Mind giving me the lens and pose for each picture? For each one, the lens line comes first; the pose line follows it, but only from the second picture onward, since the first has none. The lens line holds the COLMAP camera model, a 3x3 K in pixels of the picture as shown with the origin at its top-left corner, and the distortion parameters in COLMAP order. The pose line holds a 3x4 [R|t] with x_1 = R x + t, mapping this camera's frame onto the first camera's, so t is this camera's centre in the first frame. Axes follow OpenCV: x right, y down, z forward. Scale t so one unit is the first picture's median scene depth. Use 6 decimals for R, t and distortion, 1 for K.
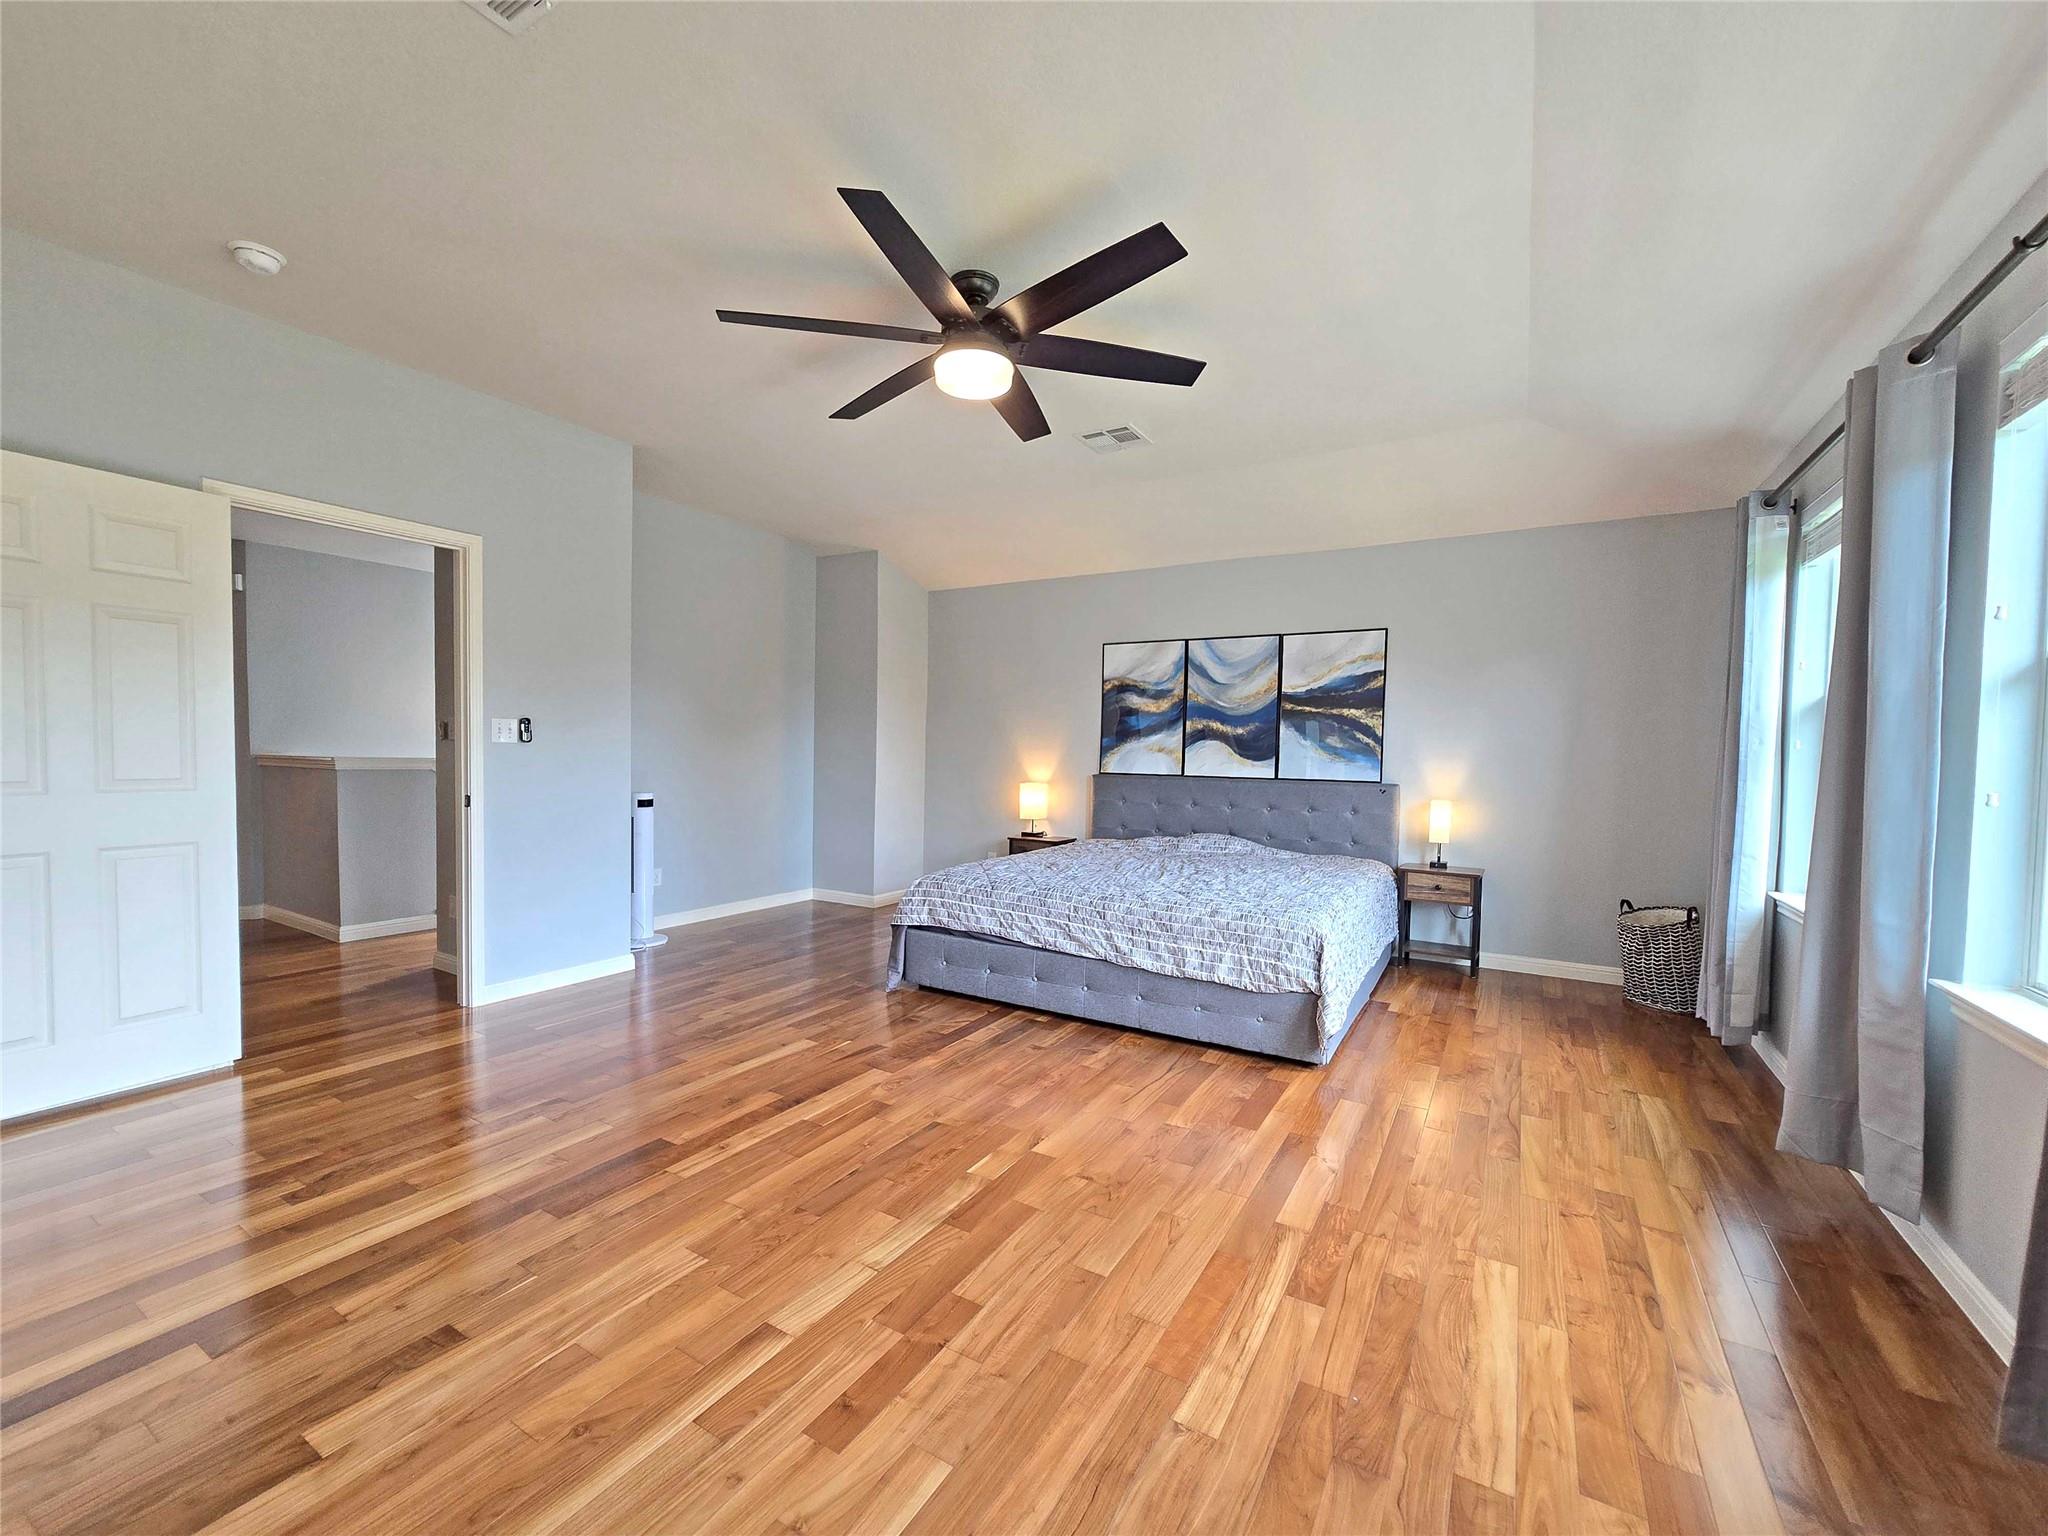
lens RADIAL K [[840.4, 0, 1016.5], [0, 840.4, 784.5], [0, 0, 1]] dist [-0.002011, 0.000181]
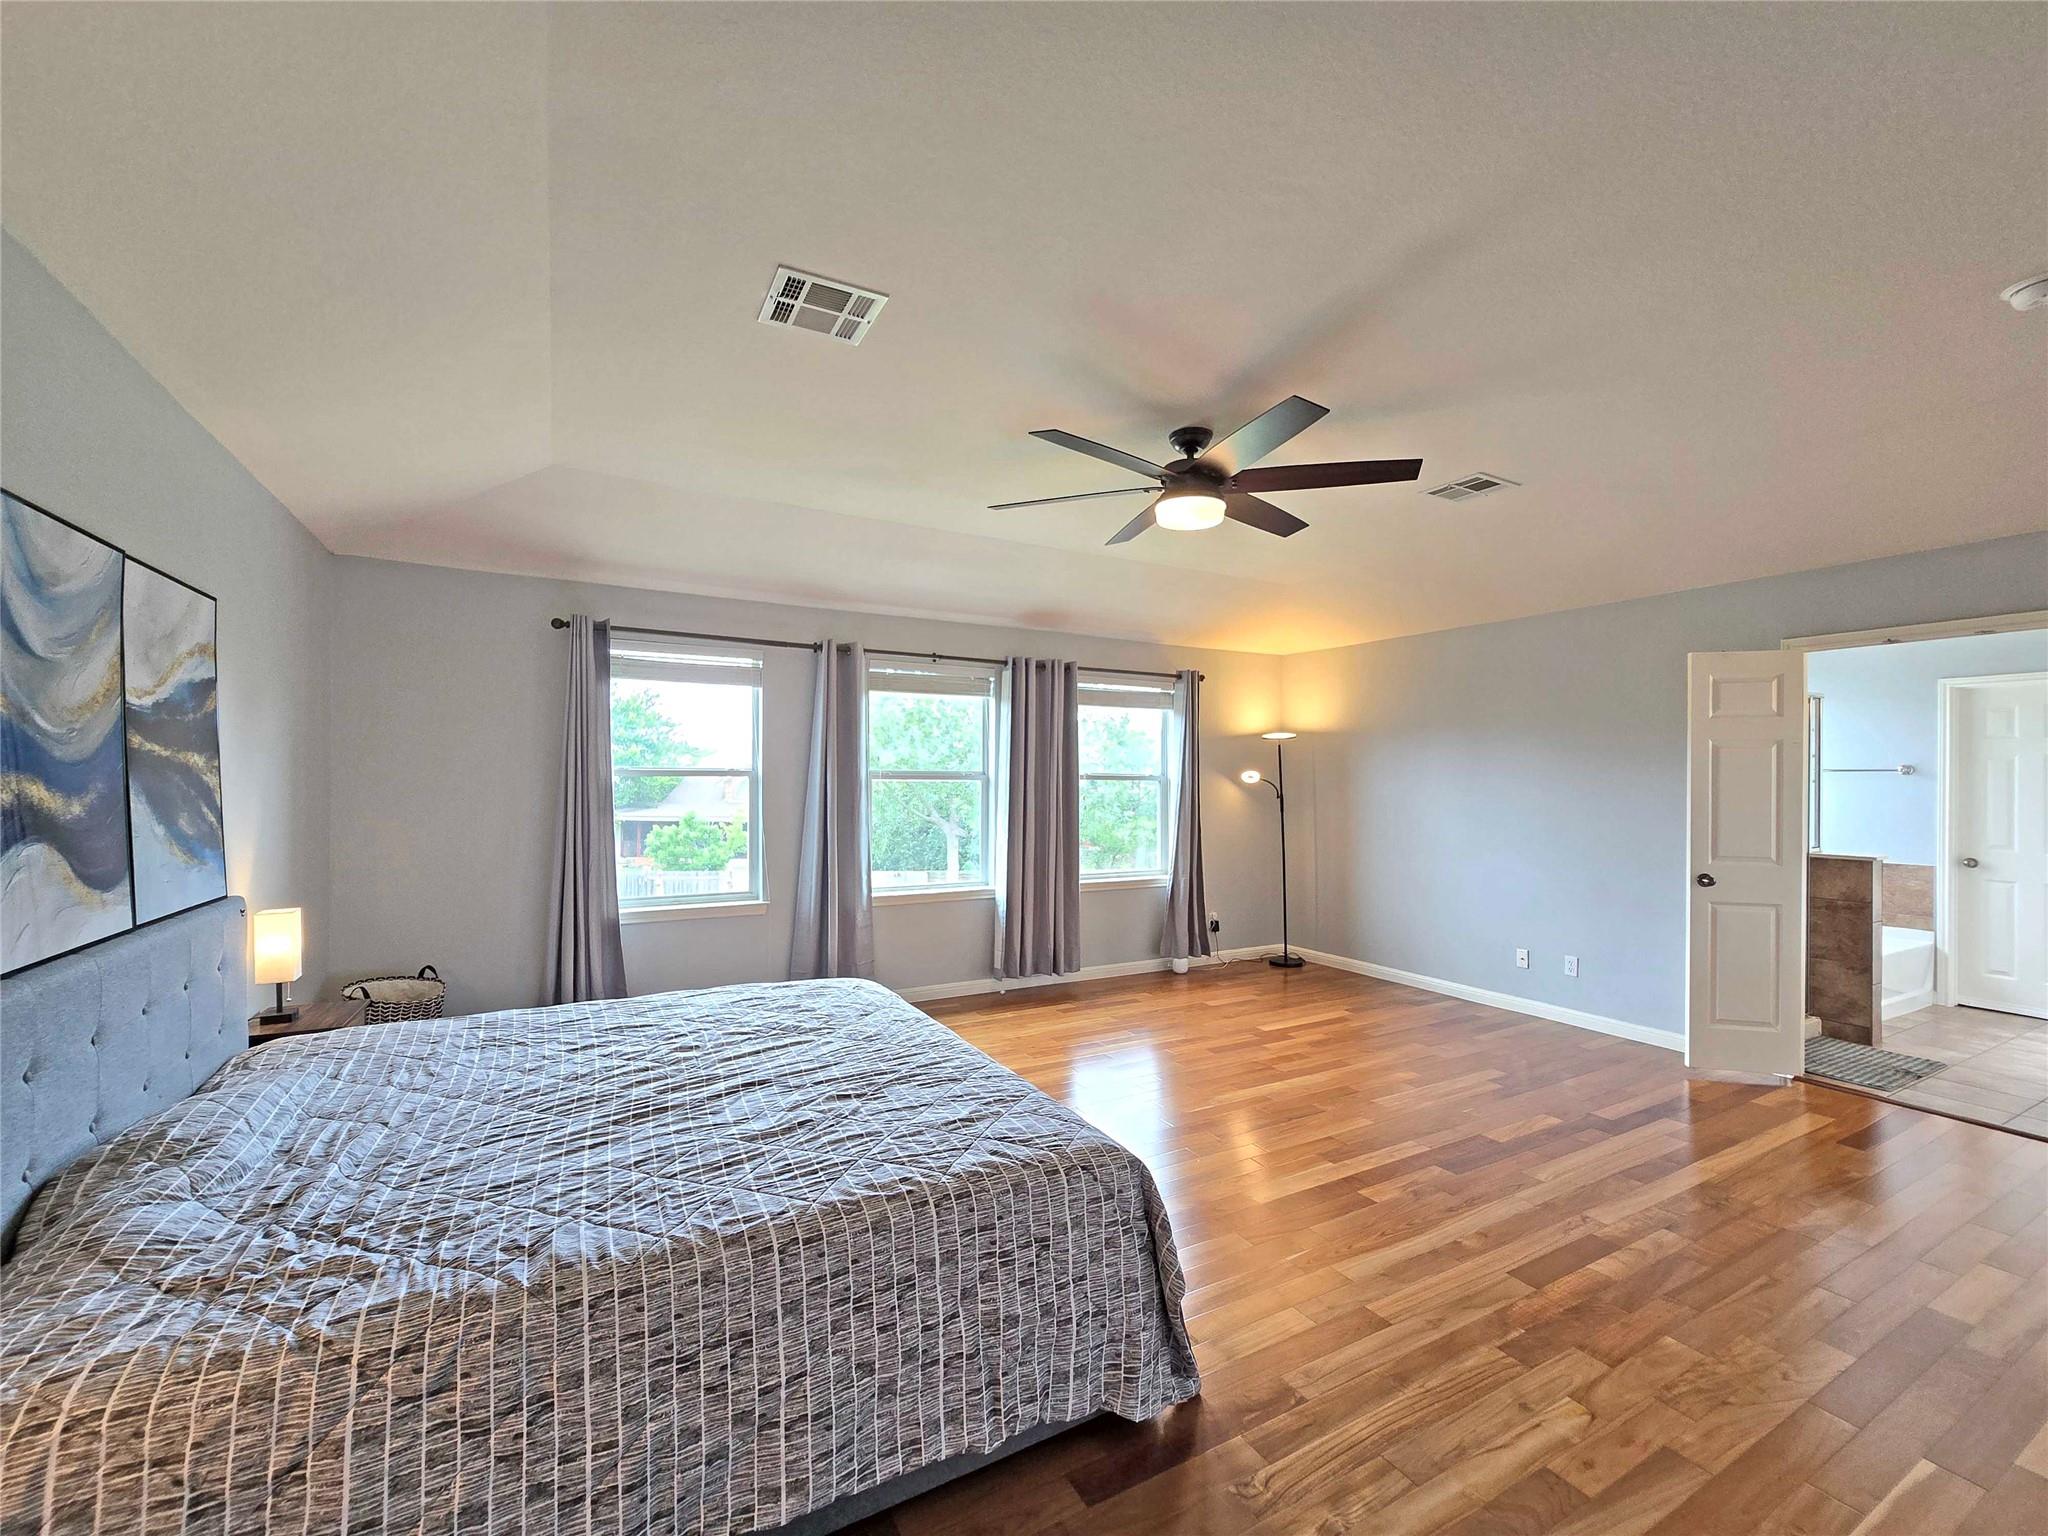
lens RADIAL K [[840.4, 0, 1016.5], [0, 840.4, 784.5], [0, 0, 1]] dist [-0.002011, 0.000181]
pose [[-0.861477, -0.028165, 0.507016, -0.308346], [-0.001702, 0.998615, 0.052581, -0.124900], [-0.507794, 0.044434, -0.860332, 1.500601]]
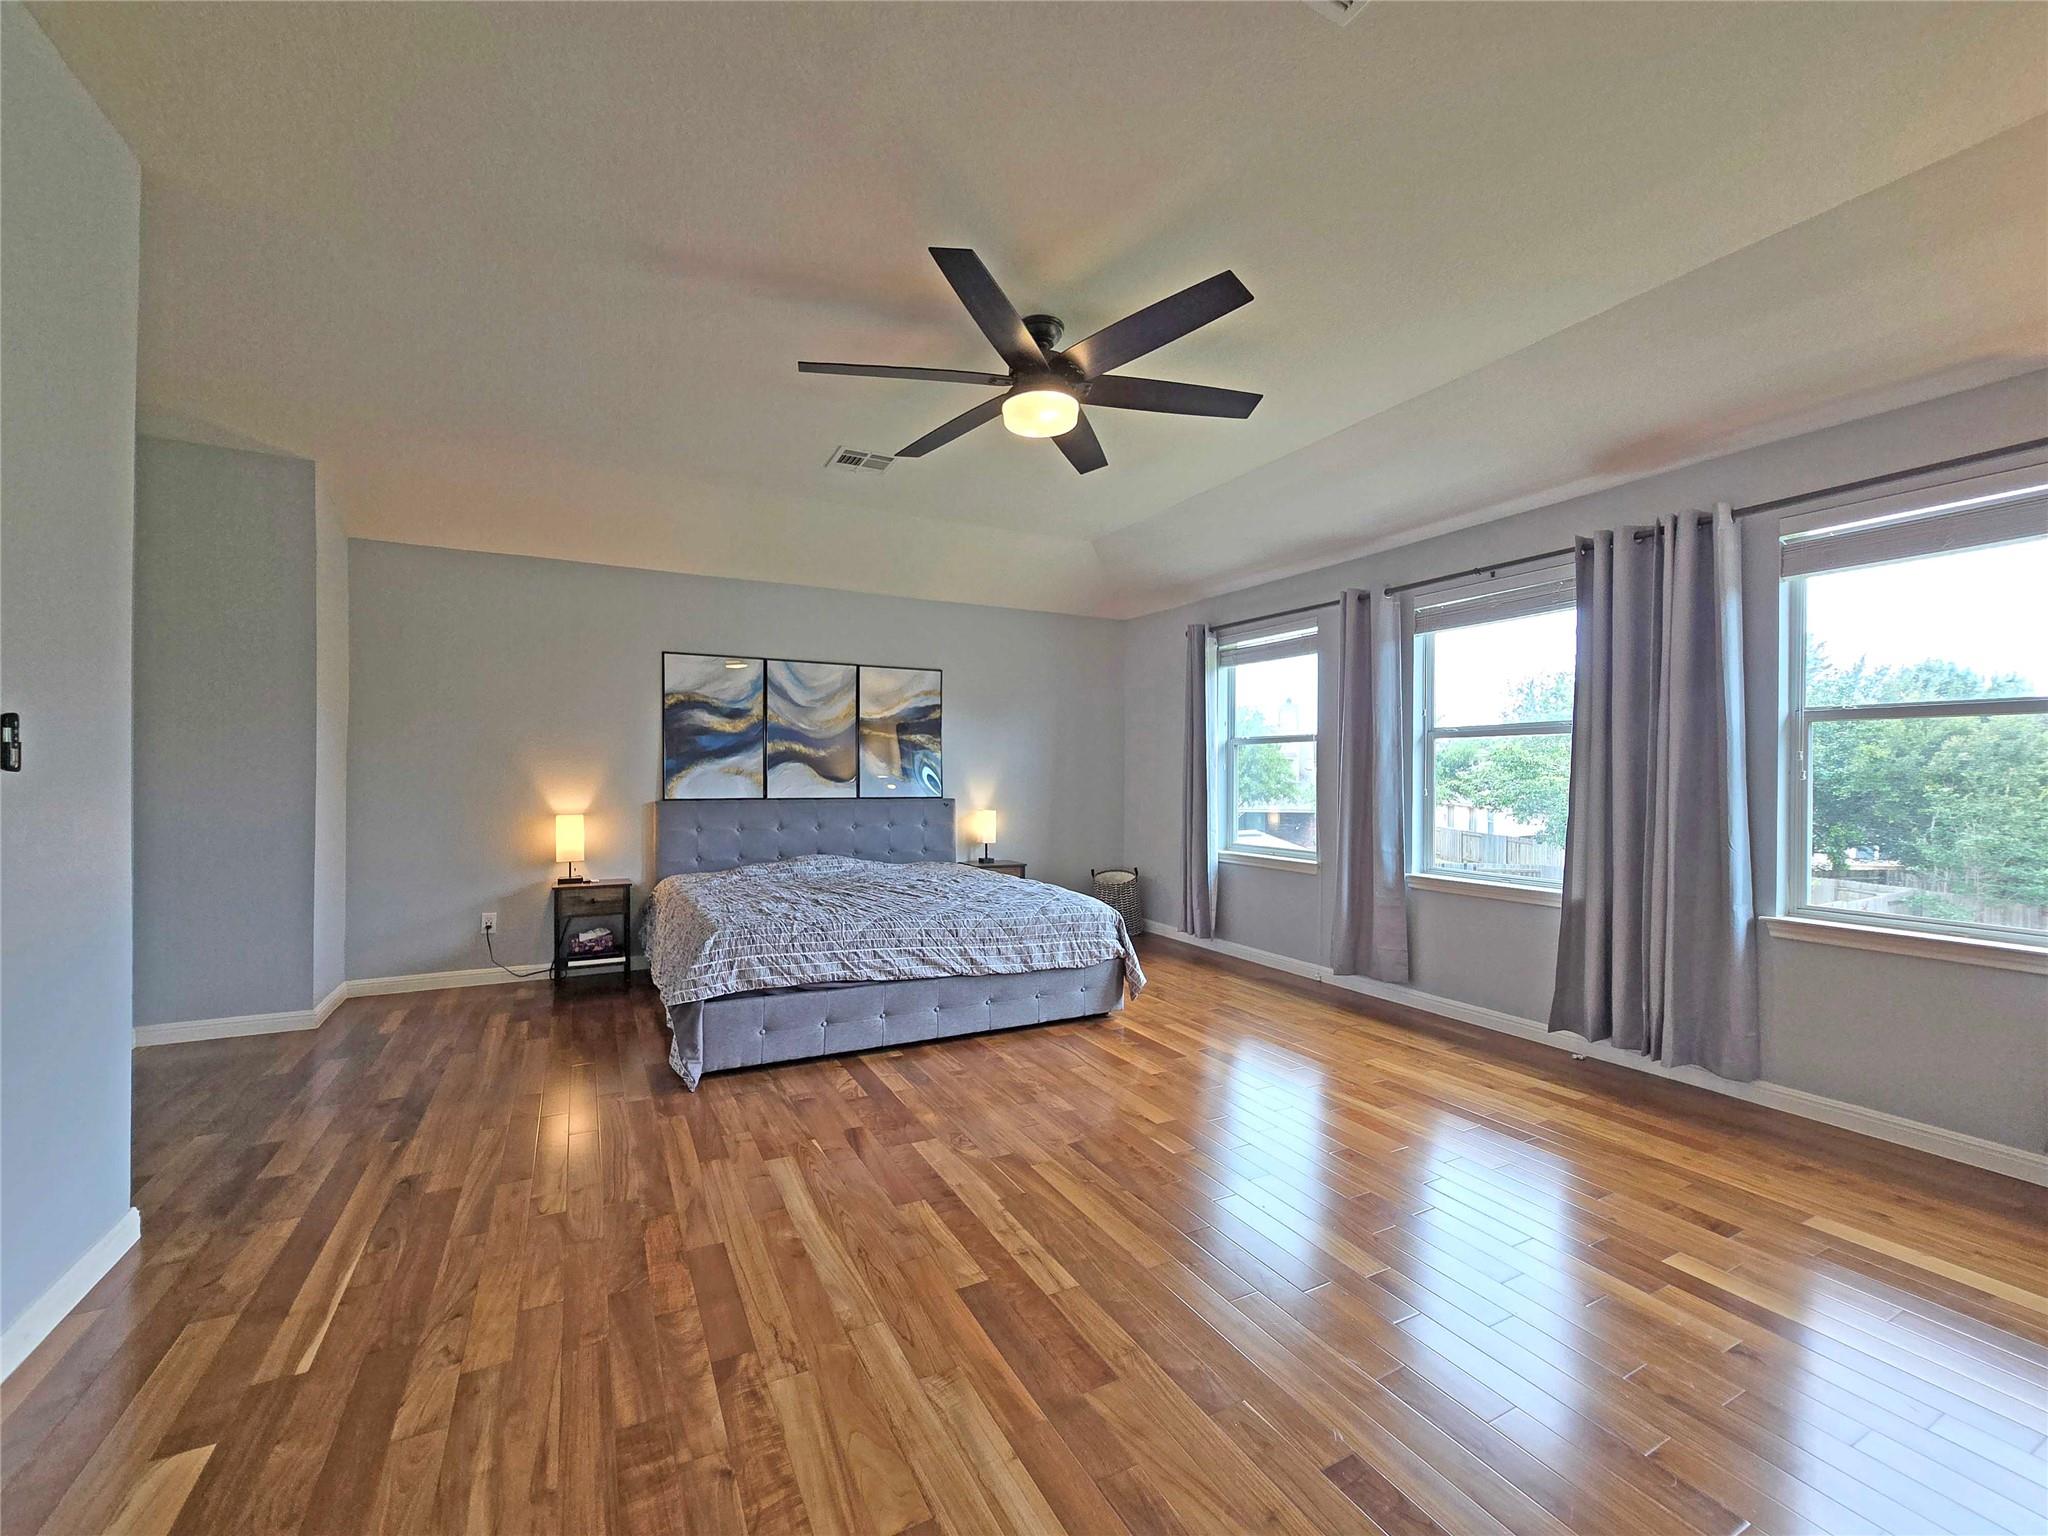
lens RADIAL K [[840.4, 0, 1016.5], [0, 840.4, 784.5], [0, 0, 1]] dist [-0.002011, 0.000181]
pose [[0.524228, -0.022691, 0.851275, -0.671764], [0.040119, 0.999193, 0.001928, -0.024417], [-0.850632, 0.033141, 0.524716, 0.348112]]
